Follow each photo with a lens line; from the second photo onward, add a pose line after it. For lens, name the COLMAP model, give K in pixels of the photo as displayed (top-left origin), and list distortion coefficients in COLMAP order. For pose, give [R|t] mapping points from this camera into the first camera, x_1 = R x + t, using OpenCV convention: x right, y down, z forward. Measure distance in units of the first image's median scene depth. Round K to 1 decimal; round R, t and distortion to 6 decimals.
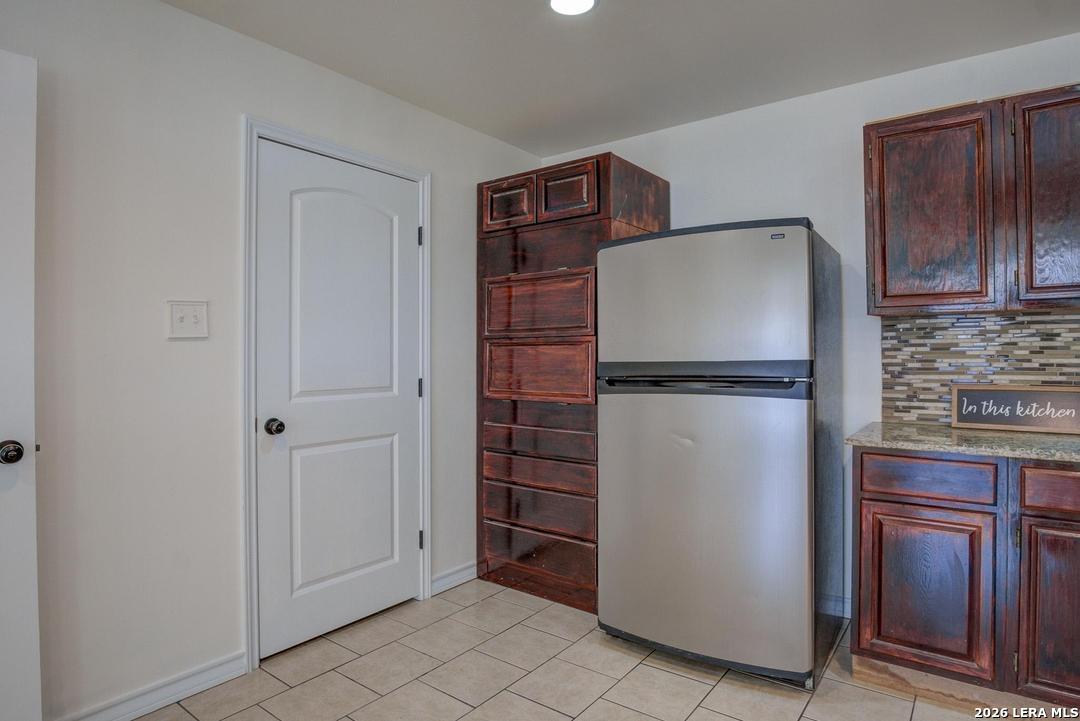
lens RADIAL K [[608.8, 0, 560.0], [0, 608.8, 352.8], [0, 0, 1]] dist [-0.049712, 0.006738]
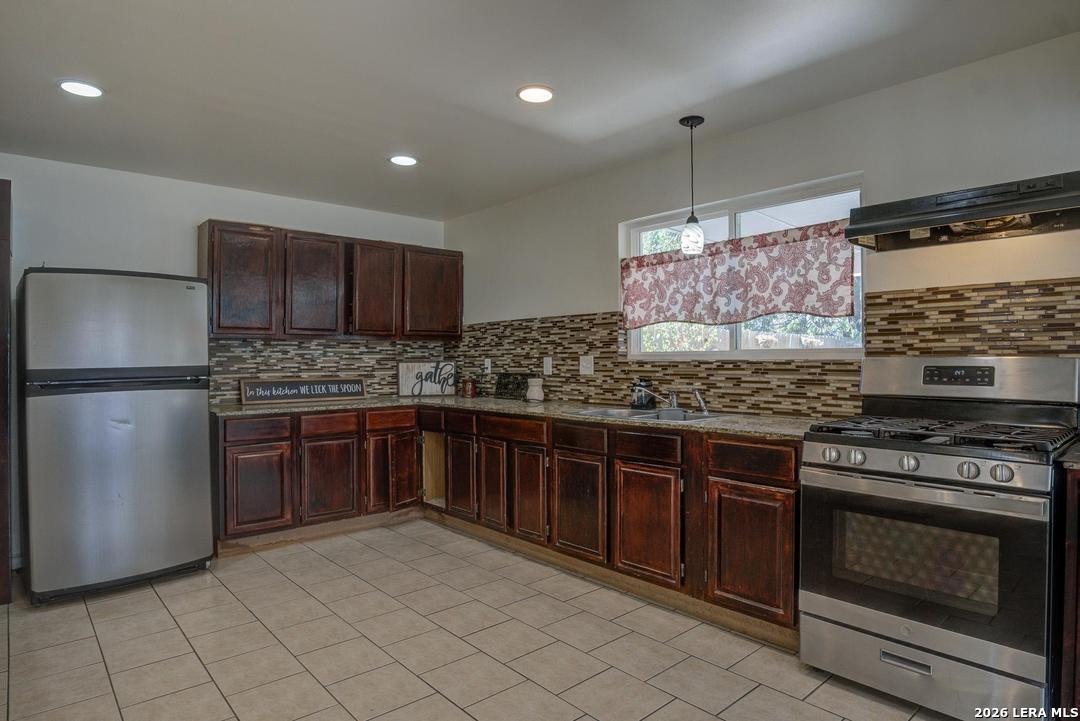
lens RADIAL K [[608.8, 0, 537.9], [0, 608.8, 350.6], [0, 0, 1]] dist [-0.049712, 0.006738]
pose [[0.214572, 0.016313, 0.976572, -0.775667], [0.004897, 0.999830, -0.017777, 0.004107], [-0.976696, 0.008597, 0.214456, -0.186539]]
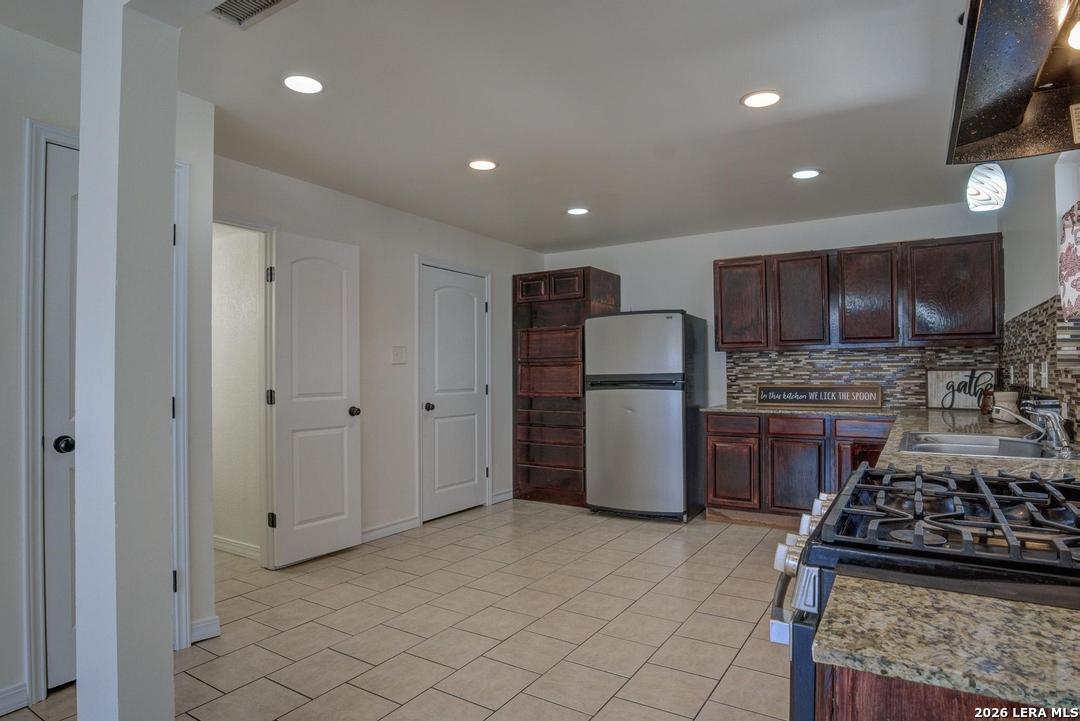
lens RADIAL K [[608.8, 0, 561.0], [0, 608.8, 360.9], [0, 0, 1]] dist [-0.049712, 0.006738]
pose [[0.996158, -0.001377, 0.087563, -0.185735], [0.003031, 0.999819, -0.018769, 0.006686], [-0.087521, 0.018962, 0.995982, -0.951681]]
